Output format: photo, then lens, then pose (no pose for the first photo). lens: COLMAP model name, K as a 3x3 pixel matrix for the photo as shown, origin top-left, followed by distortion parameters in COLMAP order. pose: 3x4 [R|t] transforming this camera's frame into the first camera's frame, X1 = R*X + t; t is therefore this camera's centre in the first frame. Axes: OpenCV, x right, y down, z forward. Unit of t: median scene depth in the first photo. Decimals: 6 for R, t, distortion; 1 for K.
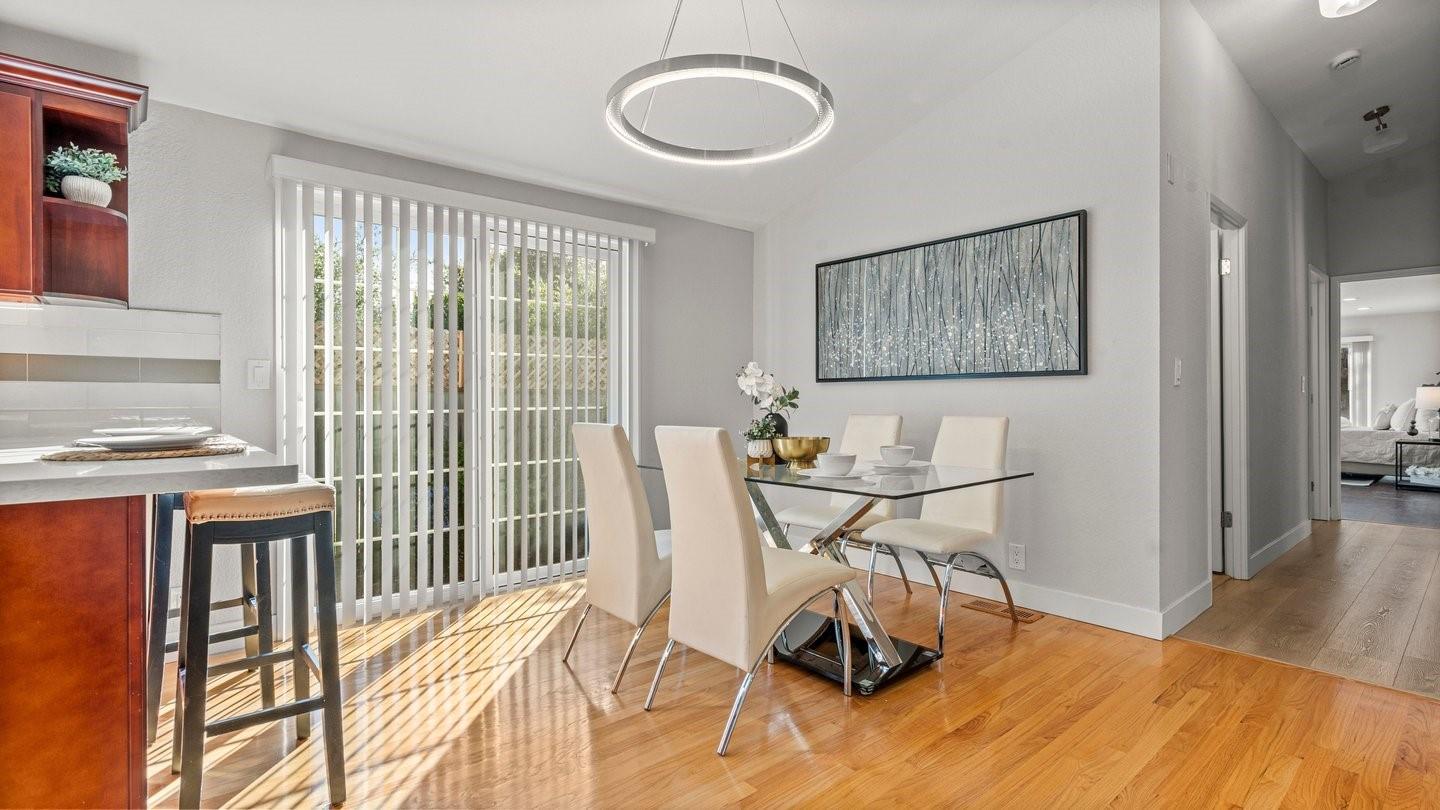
lens RADIAL K [[663.6, 0, 720.9], [0, 663.6, 397.4], [0, 0, 1]] dist [0.003649, 0.001550]
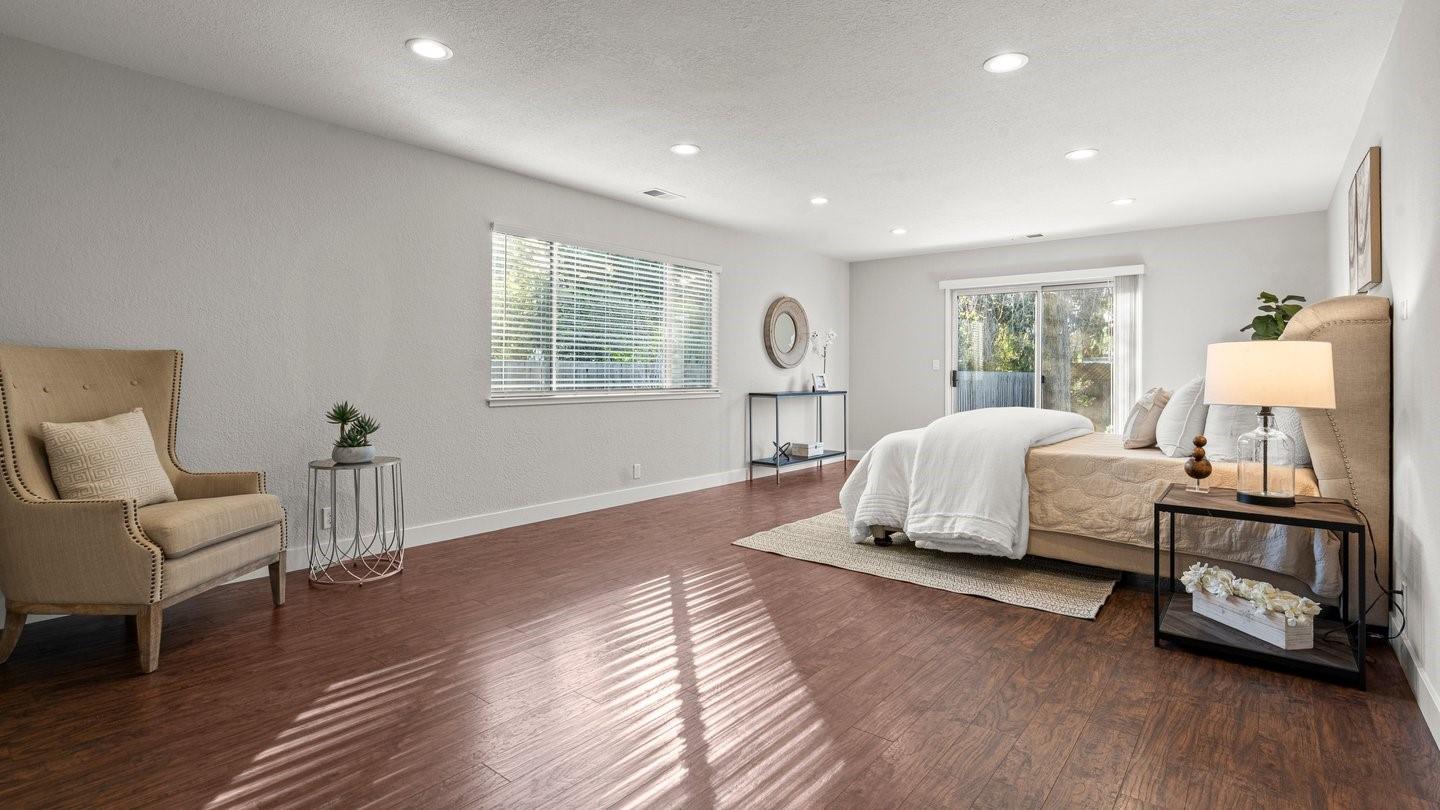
lens RADIAL K [[663.6, 0, 721.6], [0, 663.6, 391.1], [0, 0, 1]] dist [0.003649, 0.001550]
pose [[0.985788, -0.005808, 0.167894, 0.726245], [0.003694, 0.999910, 0.012903, 0.005609], [-0.167953, -0.012100, 0.985721, 0.693264]]
